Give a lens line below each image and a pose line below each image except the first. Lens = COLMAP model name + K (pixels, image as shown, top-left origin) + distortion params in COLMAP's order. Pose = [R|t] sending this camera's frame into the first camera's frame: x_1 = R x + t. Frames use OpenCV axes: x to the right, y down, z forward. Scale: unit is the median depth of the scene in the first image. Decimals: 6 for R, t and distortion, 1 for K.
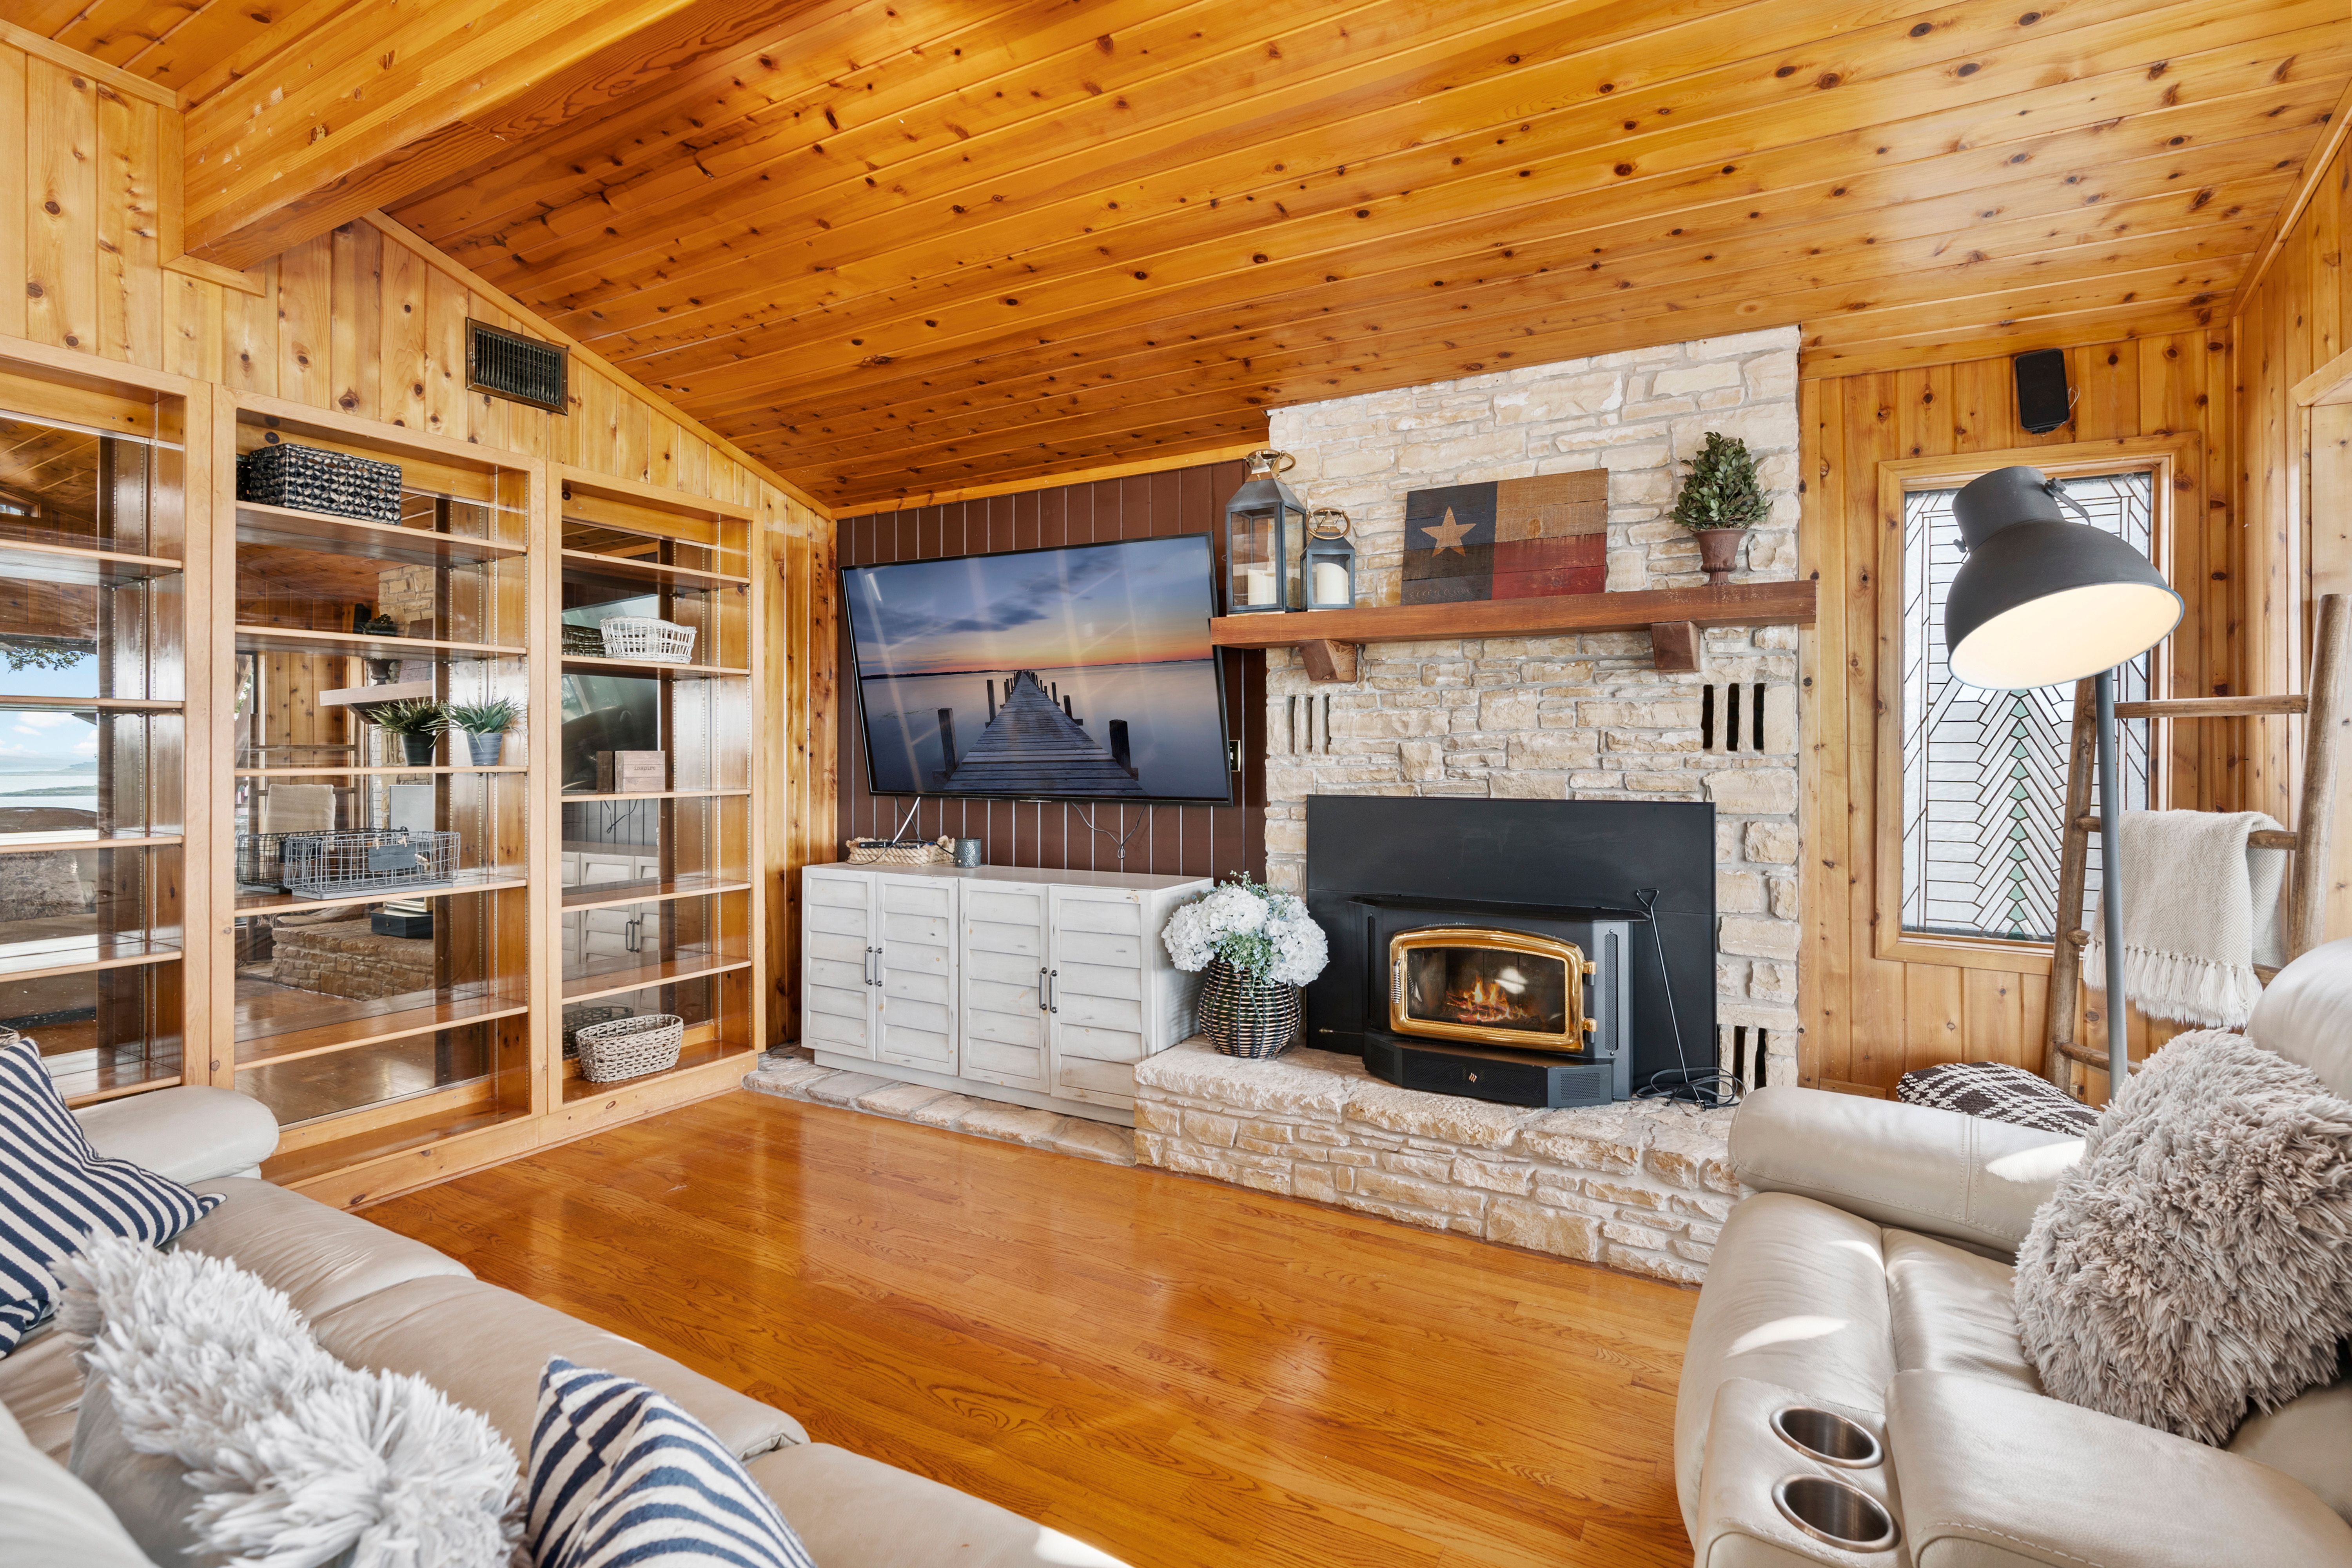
lens RADIAL K [[1062.2, 0, 1186.0], [0, 1062.2, 763.4], [0, 0, 1]] dist [-0.000363, 0.001432]
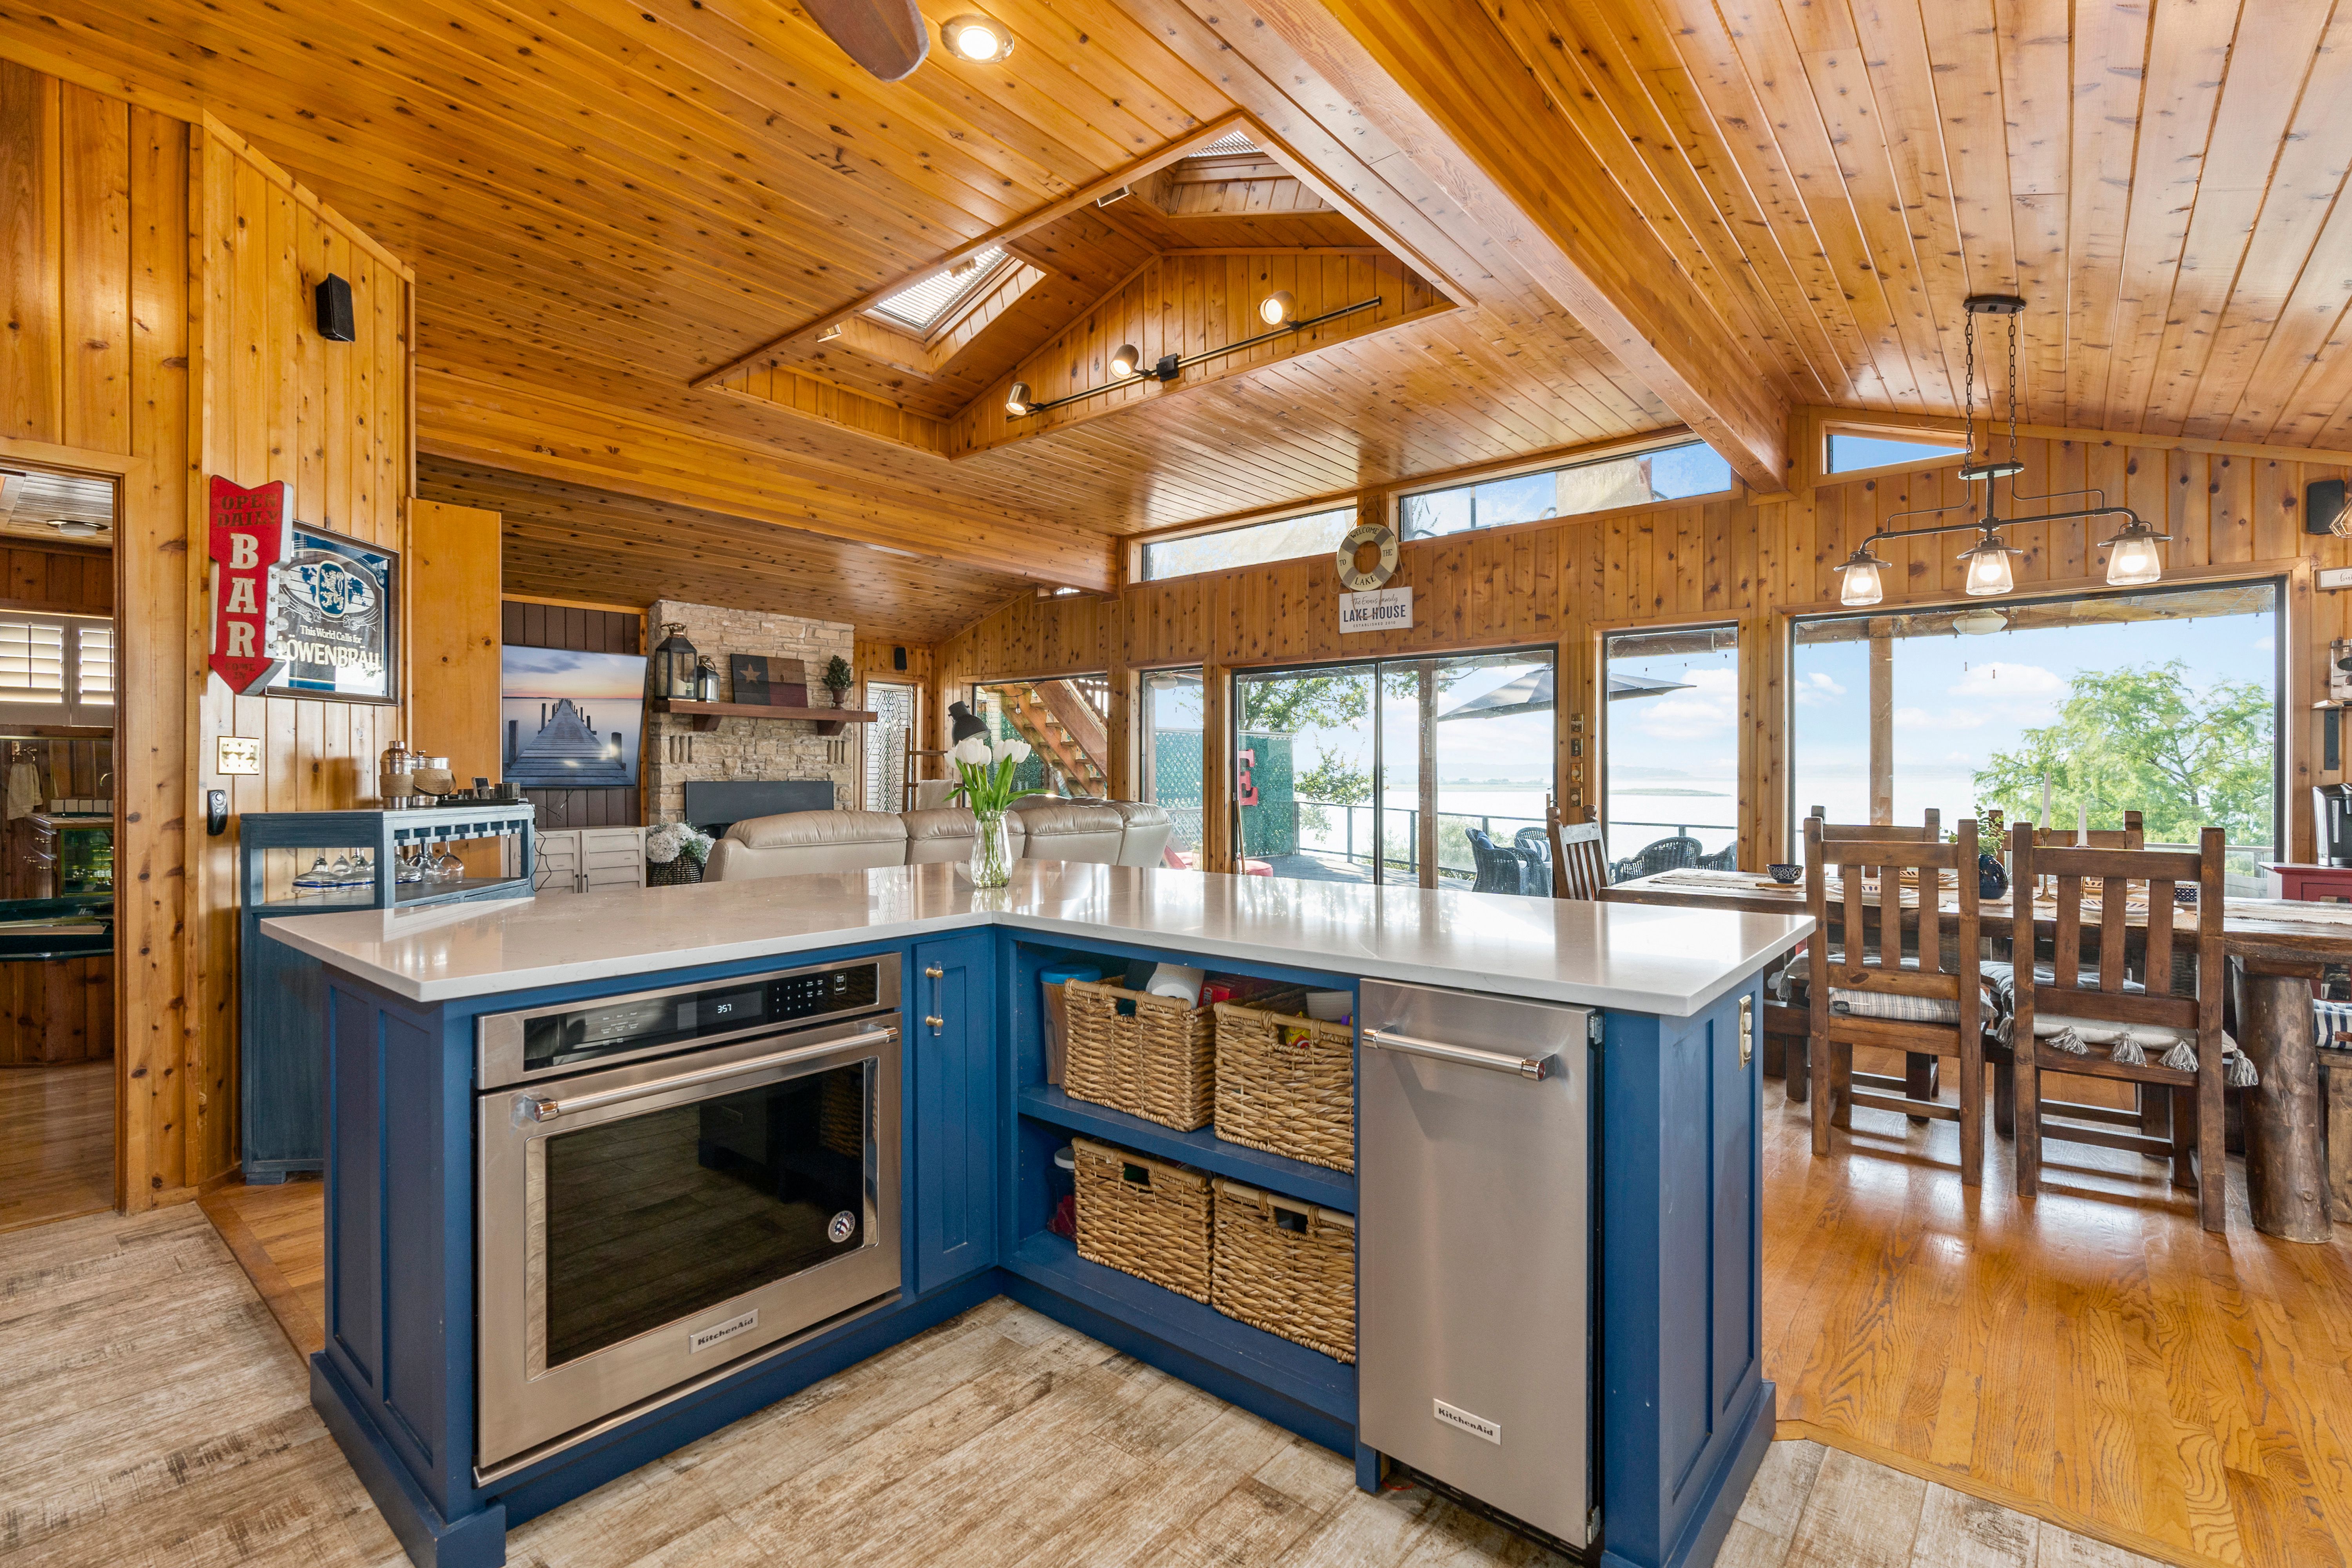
lens RADIAL K [[1062.2, 0, 1186.0], [0, 1062.2, 763.4], [0, 0, 1]] dist [-0.000363, 0.001432]
pose [[0.205655, -0.001140, 0.978624, -2.045074], [-0.005464, 0.999982, 0.002313, -0.021799], [-0.978609, -0.005823, 0.205645, -0.523514]]
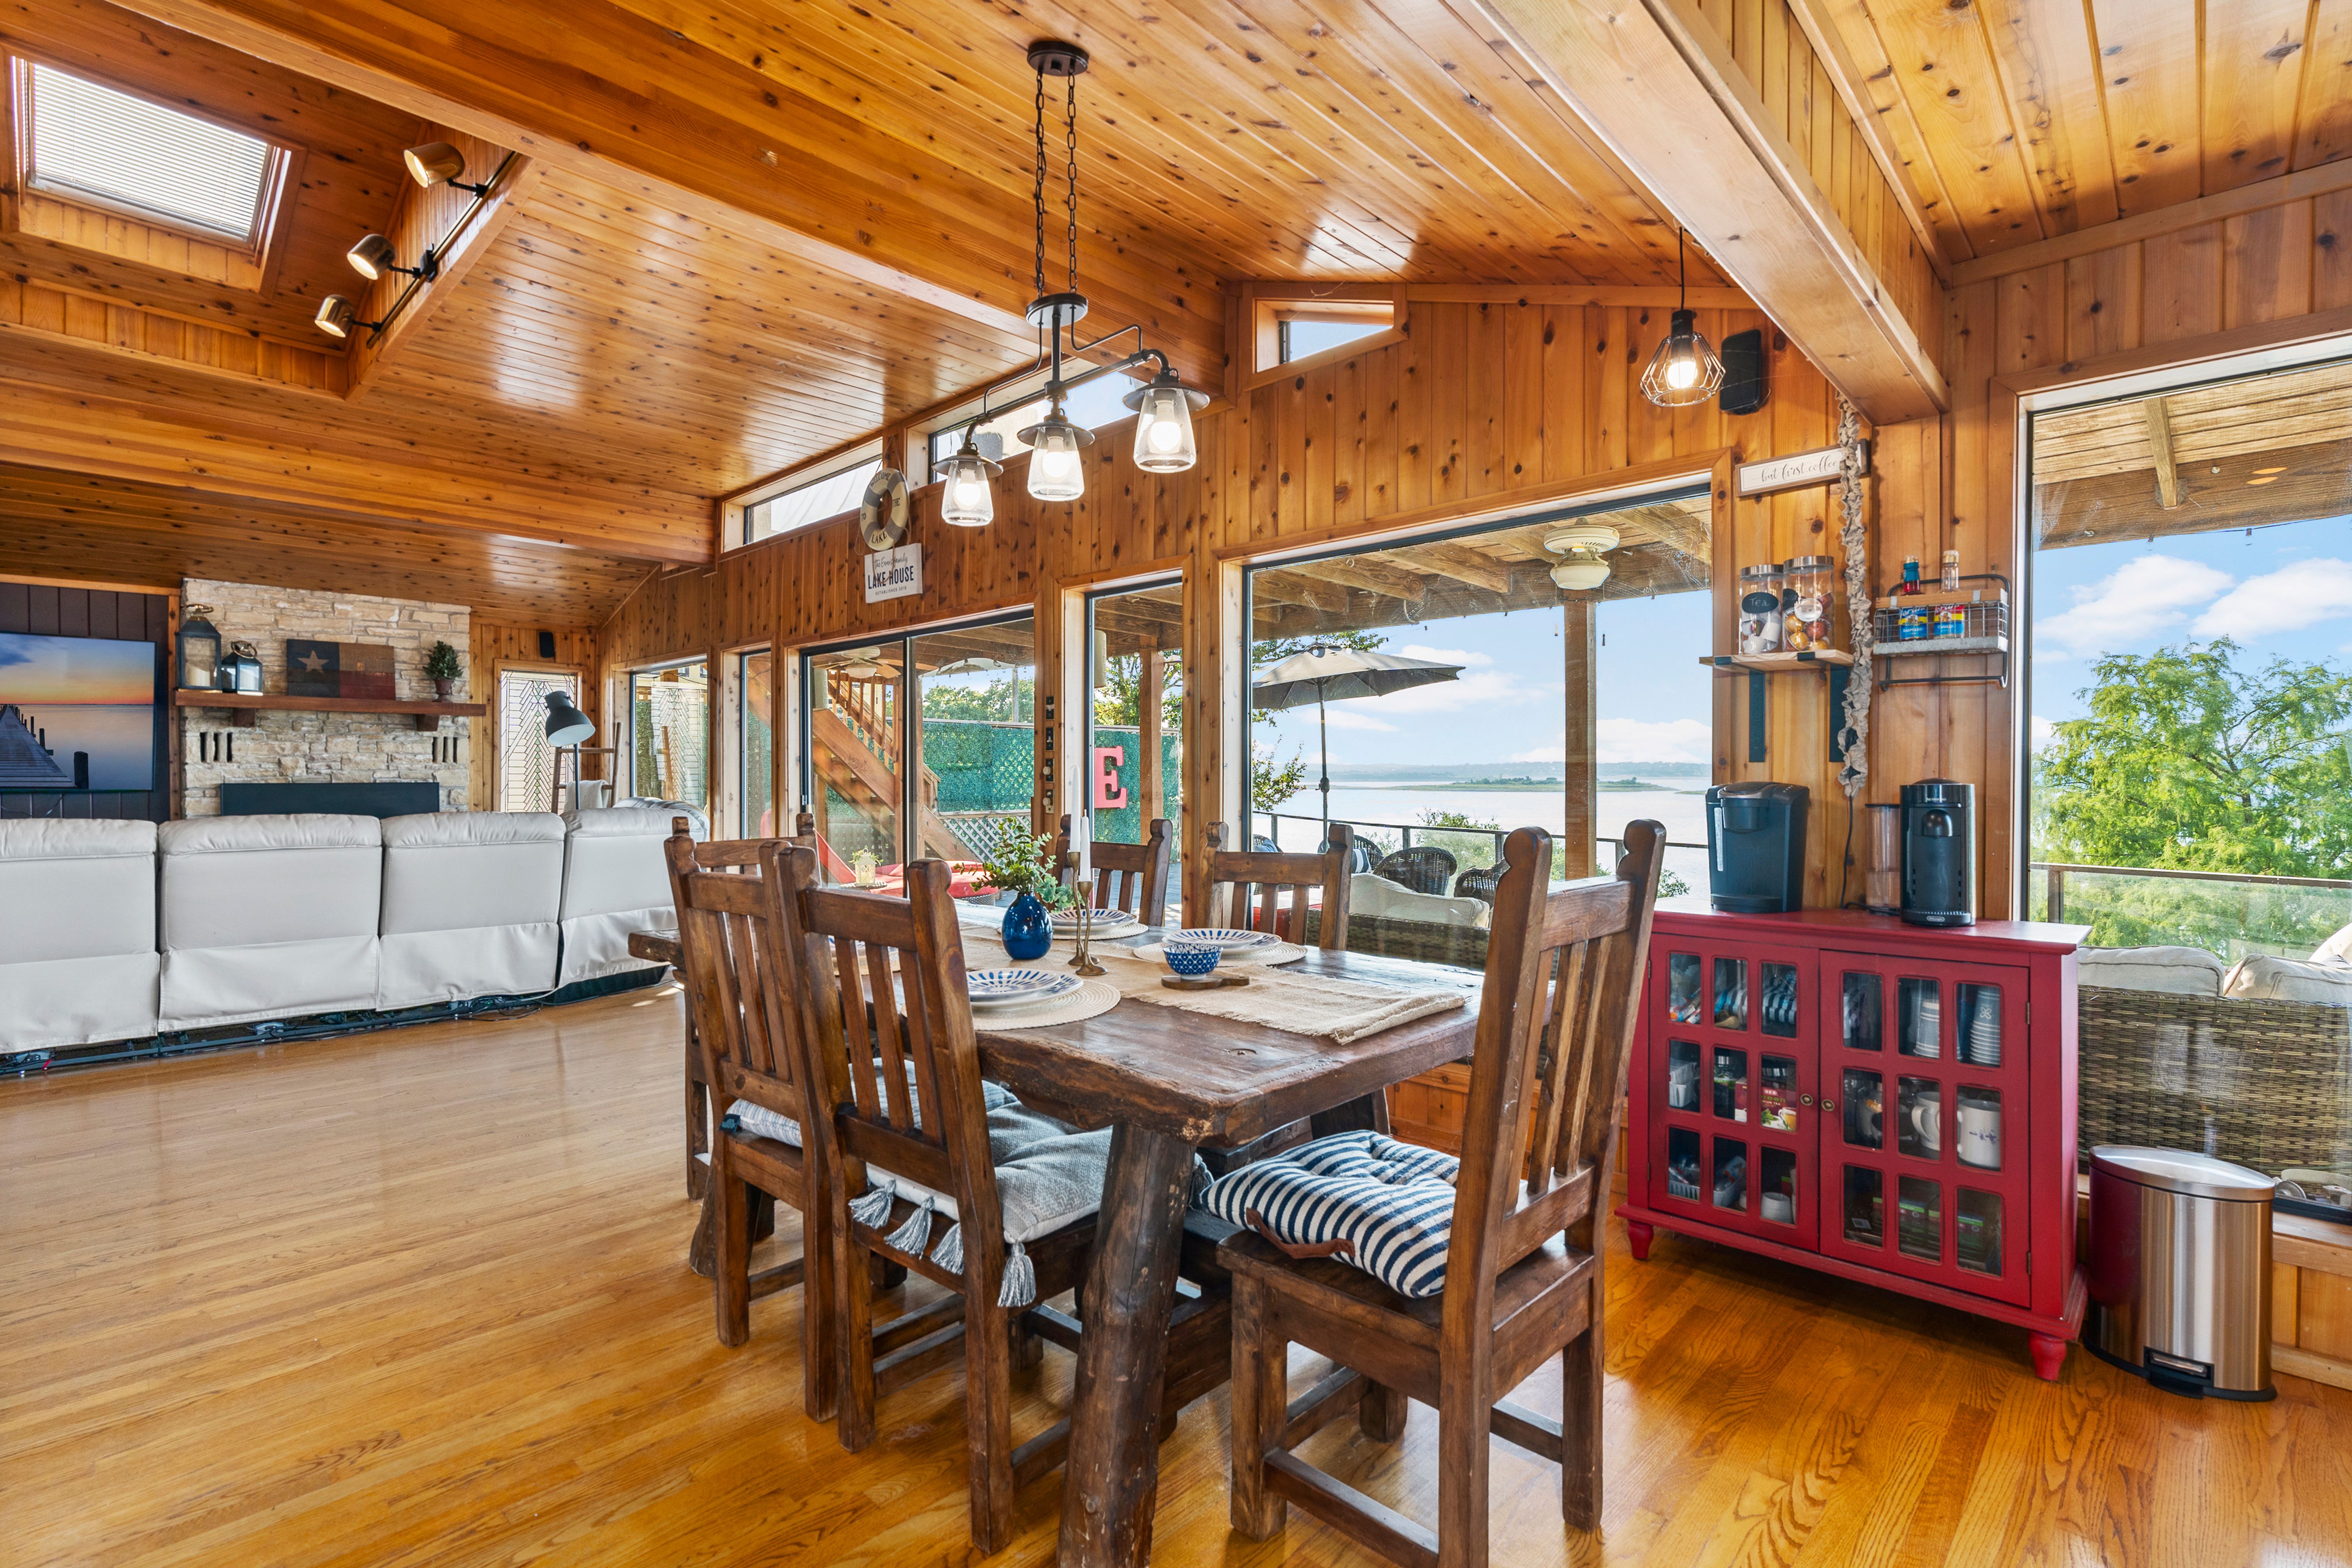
lens RADIAL K [[1097.6, 0, 1172.4], [0, 1097.6, 763.9], [0, 0, 1]] dist [-0.001417, 0.000006]
pose [[0.274576, -0.001376, 0.961564, -1.503751], [-0.002447, 0.999995, 0.002130, -0.017378], [-0.961562, -0.002938, 0.274571, -1.384015]]
